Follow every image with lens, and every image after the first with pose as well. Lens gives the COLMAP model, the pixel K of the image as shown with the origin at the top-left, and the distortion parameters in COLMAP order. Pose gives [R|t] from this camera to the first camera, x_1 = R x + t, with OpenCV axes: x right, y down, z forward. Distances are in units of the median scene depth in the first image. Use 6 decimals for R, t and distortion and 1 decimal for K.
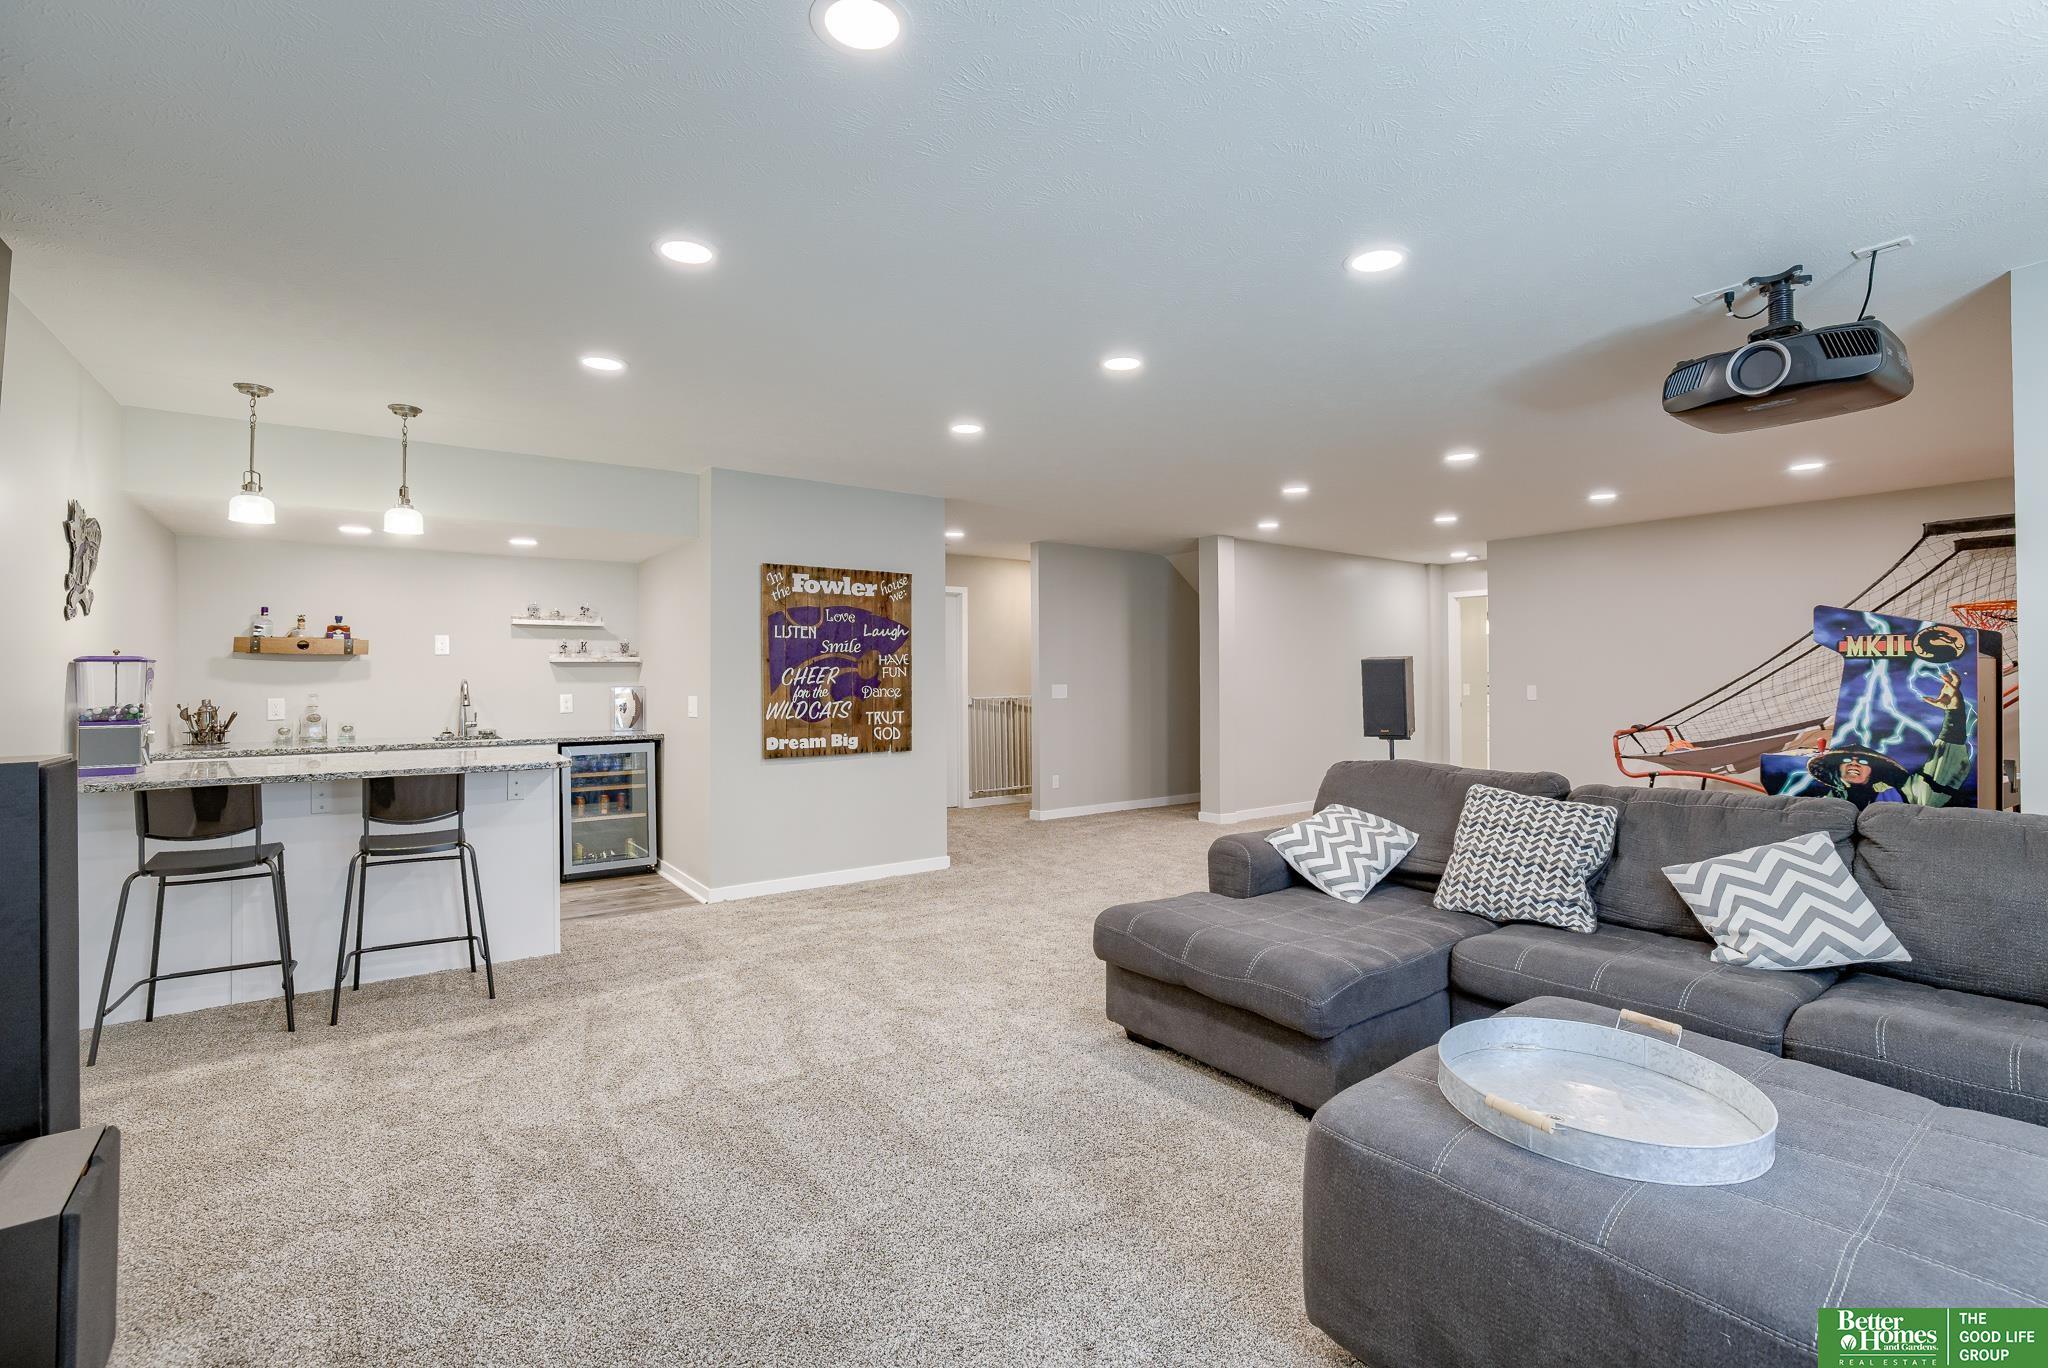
lens RADIAL K [[918.4, 0, 1038.6], [0, 918.4, 672.0], [0, 0, 1]] dist [-0.026528, 0.006368]
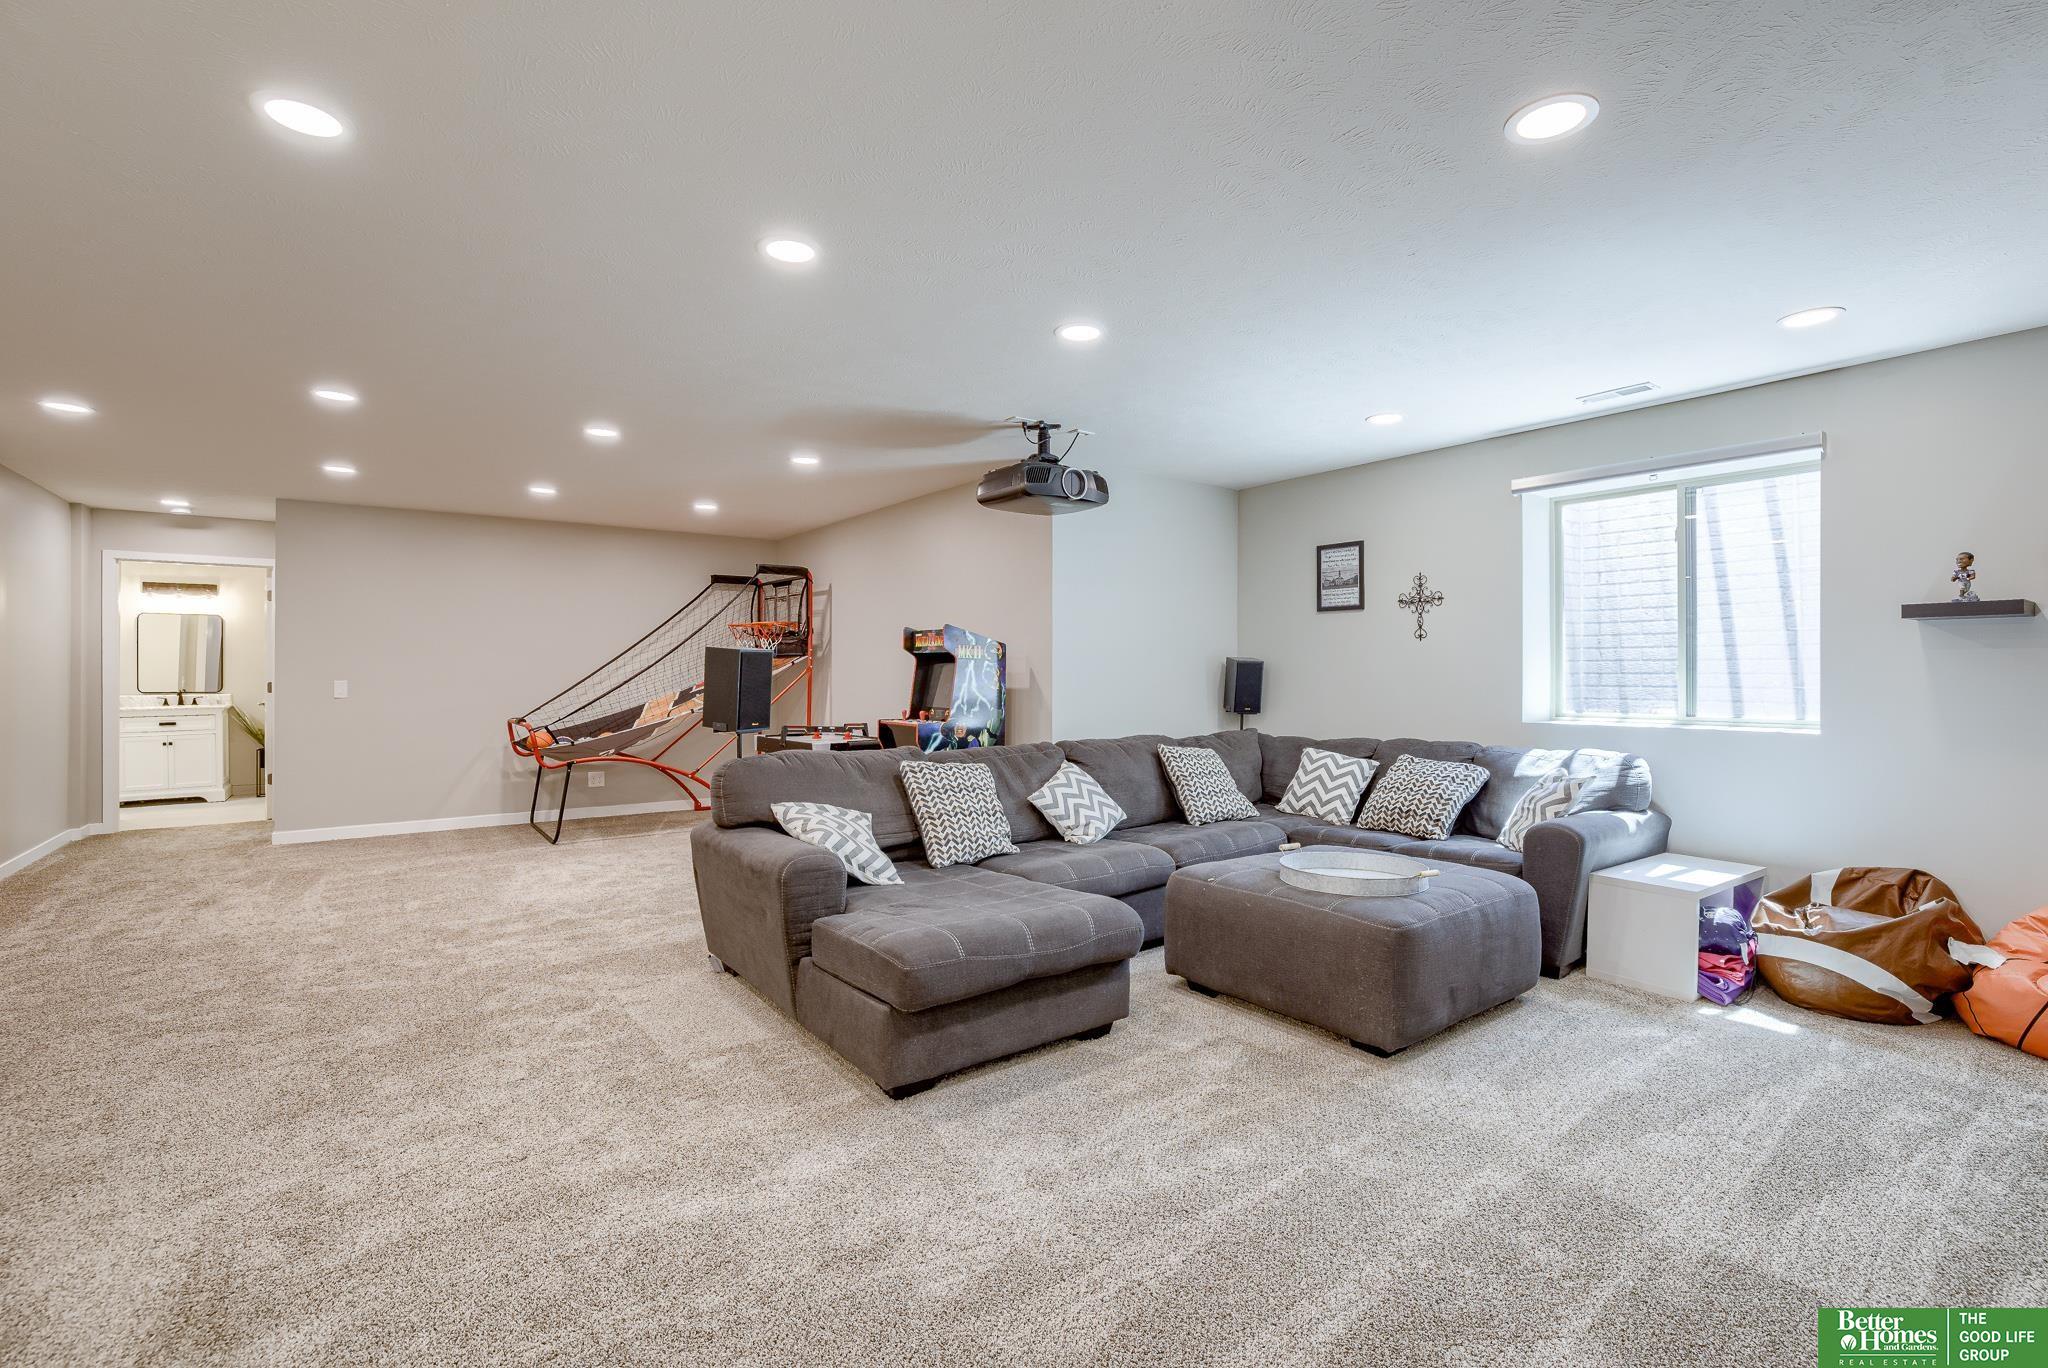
lens RADIAL K [[918.4, 0, 1062.3], [0, 918.4, 679.8], [0, 0, 1]] dist [-0.026528, 0.006368]
pose [[-0.019649, -0.002068, 0.999805, -0.445000], [-0.004633, 0.999987, 0.001977, 0.010515], [-0.999796, -0.004594, -0.019659, 0.529500]]
